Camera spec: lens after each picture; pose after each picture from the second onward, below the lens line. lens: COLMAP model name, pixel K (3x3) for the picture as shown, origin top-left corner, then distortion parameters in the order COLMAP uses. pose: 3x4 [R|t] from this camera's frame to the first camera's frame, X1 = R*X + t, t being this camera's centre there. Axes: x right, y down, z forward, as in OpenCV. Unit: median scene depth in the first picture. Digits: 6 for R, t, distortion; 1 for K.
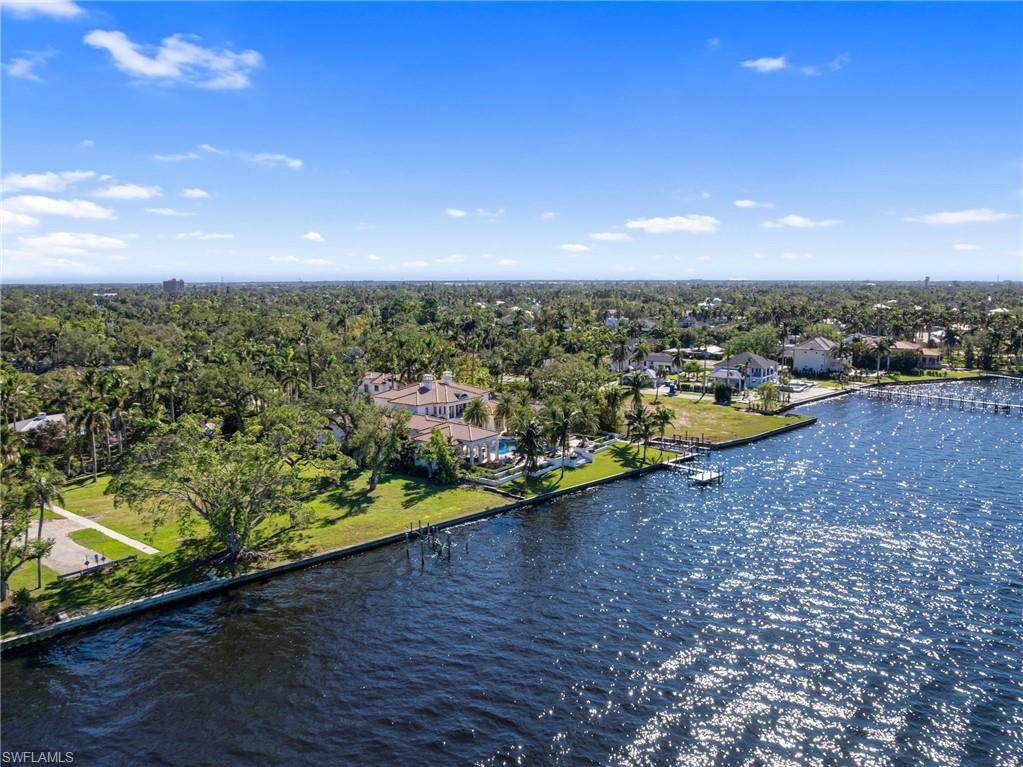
lens RADIAL K [[689.4, 0, 511.5], [0, 689.4, 383.5], [0, 0, 1]] dist [-0.030919, 0.002699]
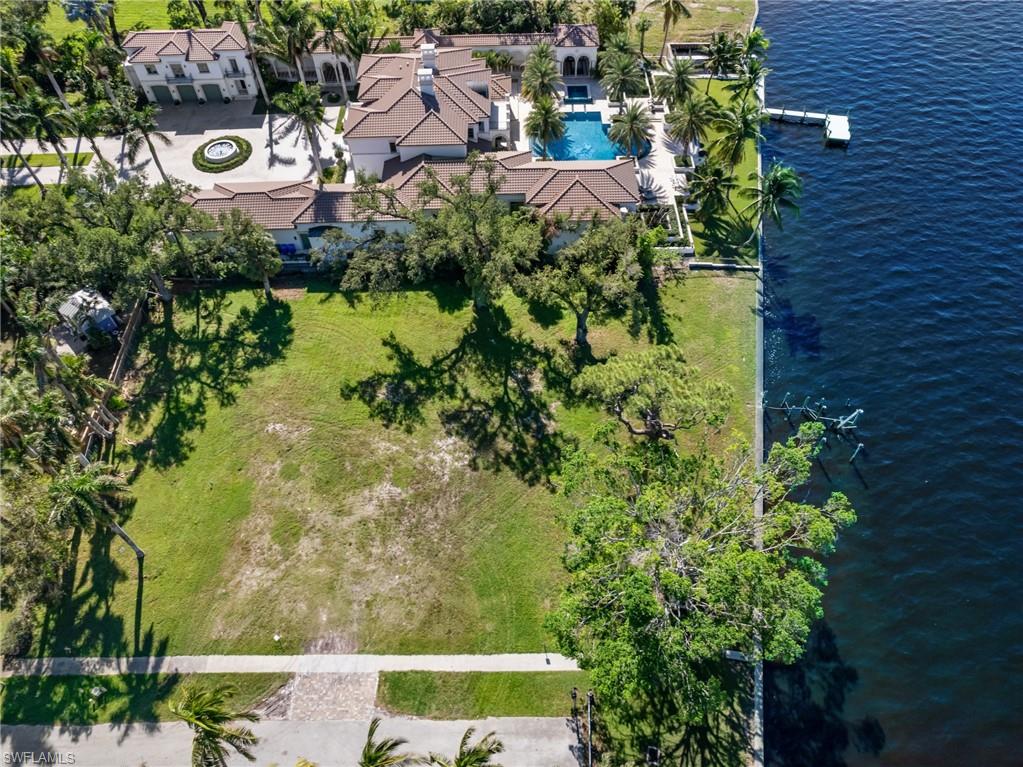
lens RADIAL K [[689.4, 0, 511.5], [0, 689.4, 383.5], [0, 0, 1]] dist [-0.030919, 0.002699]
pose [[0.805230, -0.494656, 0.326987, -0.517836], [0.112468, 0.668844, 0.734846, -0.343650], [-0.582200, -0.554944, 0.594206, 0.616590]]
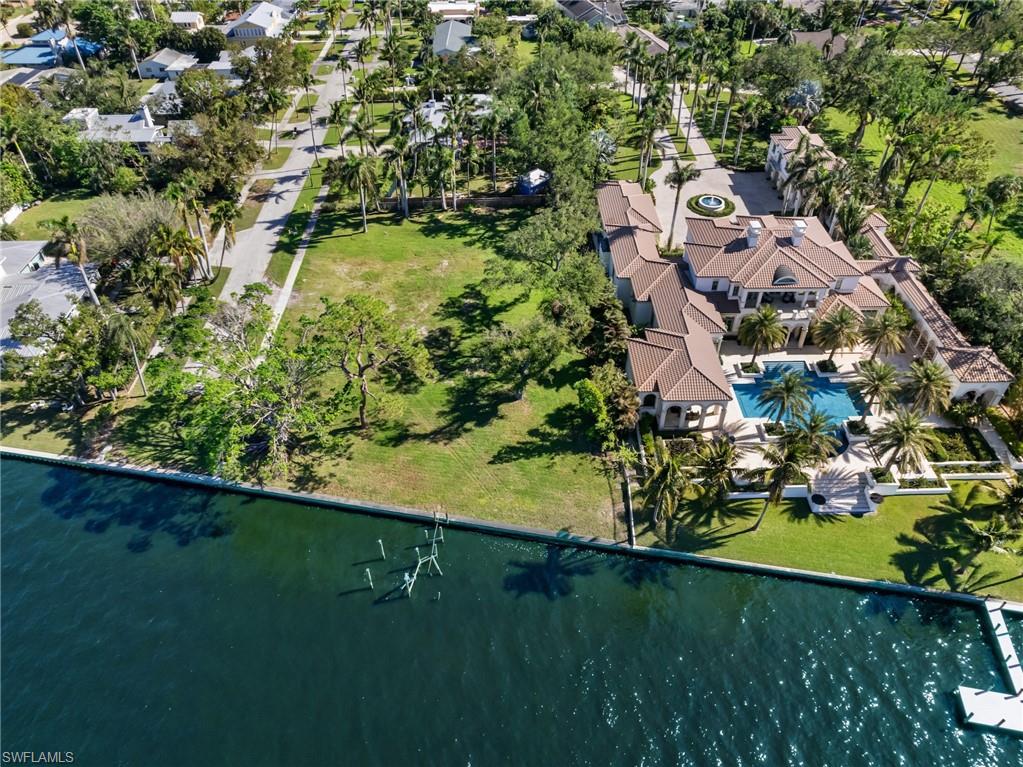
lens RADIAL K [[689.4, 0, 511.5], [0, 689.4, 383.5], [0, 0, 1]] dist [-0.030919, 0.002699]
pose [[0.621817, 0.531223, -0.575453, 0.243308], [-0.116107, 0.789191, 0.603072, -0.337680], [0.774508, -0.308186, 0.552411, 0.578393]]
